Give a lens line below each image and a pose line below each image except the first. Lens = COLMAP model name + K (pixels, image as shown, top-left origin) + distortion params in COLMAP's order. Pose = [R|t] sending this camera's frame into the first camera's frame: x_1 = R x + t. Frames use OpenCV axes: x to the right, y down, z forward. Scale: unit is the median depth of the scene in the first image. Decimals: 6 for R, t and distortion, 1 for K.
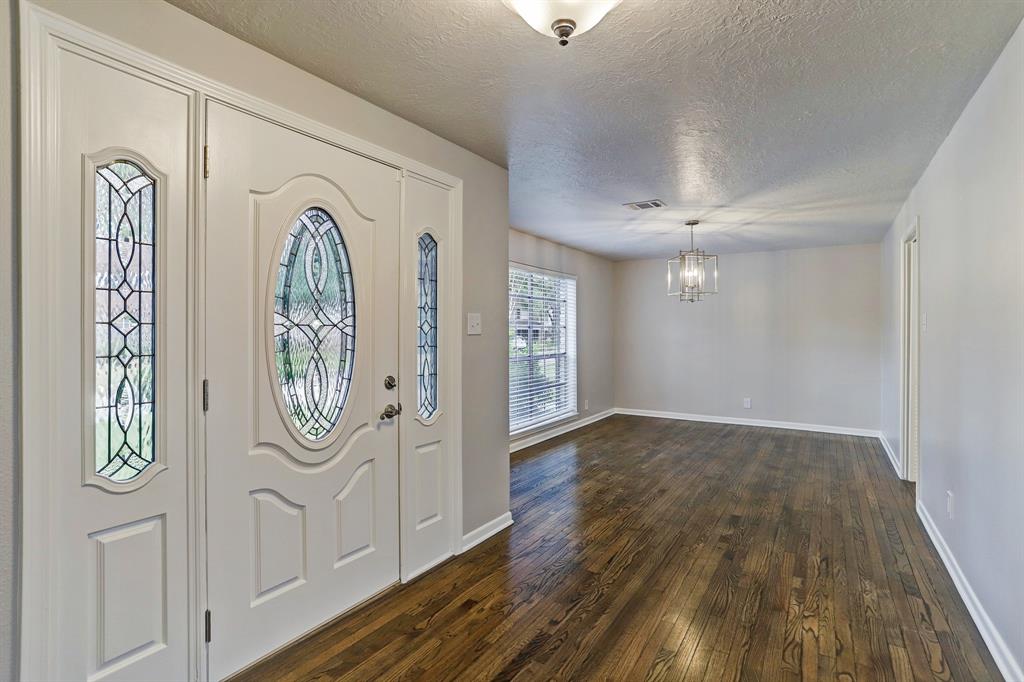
lens RADIAL K [[504.4, 0, 516.7], [0, 504.4, 313.4], [0, 0, 1]] dist [-0.060757, 0.030876]
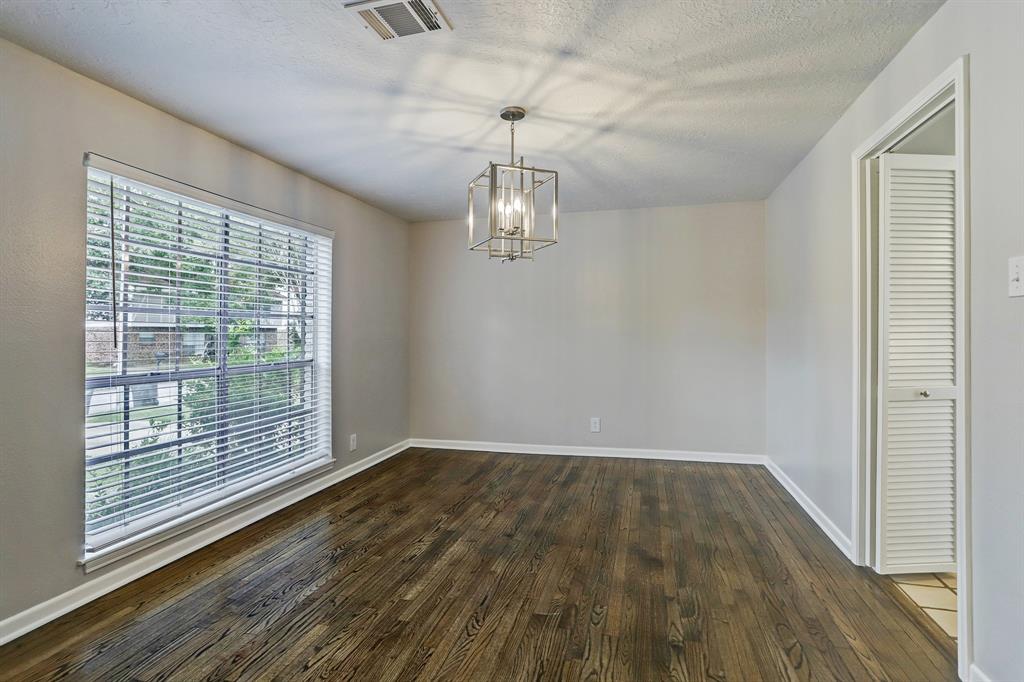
lens RADIAL K [[519.2, 0, 489.6], [0, 519.2, 346.5], [0, 0, 1]] dist [-0.001350, -0.000945]
pose [[0.966079, -0.018323, 0.257598, 0.154548], [0.003177, 0.998248, 0.059091, 0.030671], [-0.258229, -0.056268, 0.964444, 0.391637]]
